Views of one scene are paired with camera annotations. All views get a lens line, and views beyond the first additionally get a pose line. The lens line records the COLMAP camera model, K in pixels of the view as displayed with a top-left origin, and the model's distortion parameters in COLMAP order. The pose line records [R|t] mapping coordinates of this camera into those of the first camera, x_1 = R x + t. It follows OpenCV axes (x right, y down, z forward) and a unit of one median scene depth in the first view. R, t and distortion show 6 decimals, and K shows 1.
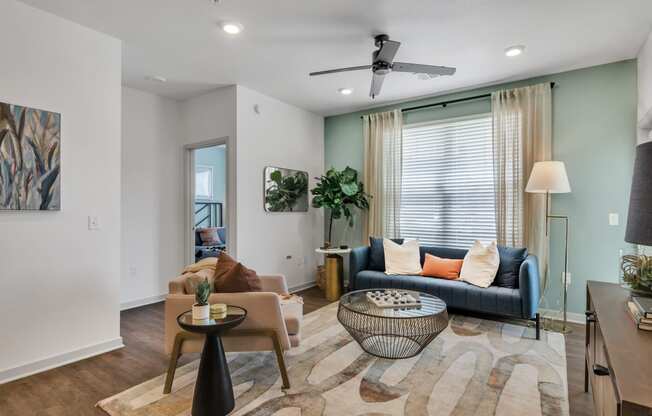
lens RADIAL K [[347.2, 0, 326.0], [0, 347.2, 208.0], [0, 0, 1]] dist [-0.000772, -0.000336]
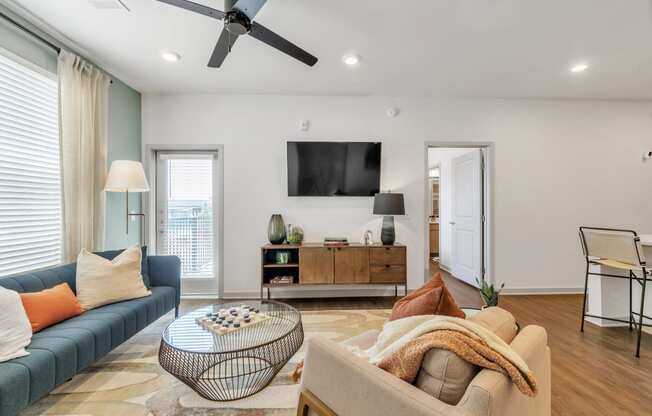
lens RADIAL K [[347.2, 0, 326.0], [0, 347.2, 208.0], [0, 0, 1]] dist [-0.000772, -0.000336]
pose [[-0.597104, -0.008270, 0.802121, -0.502114], [-0.004204, 0.999965, 0.007180, -0.006519], [-0.802153, 0.000915, -0.597118, 1.111205]]
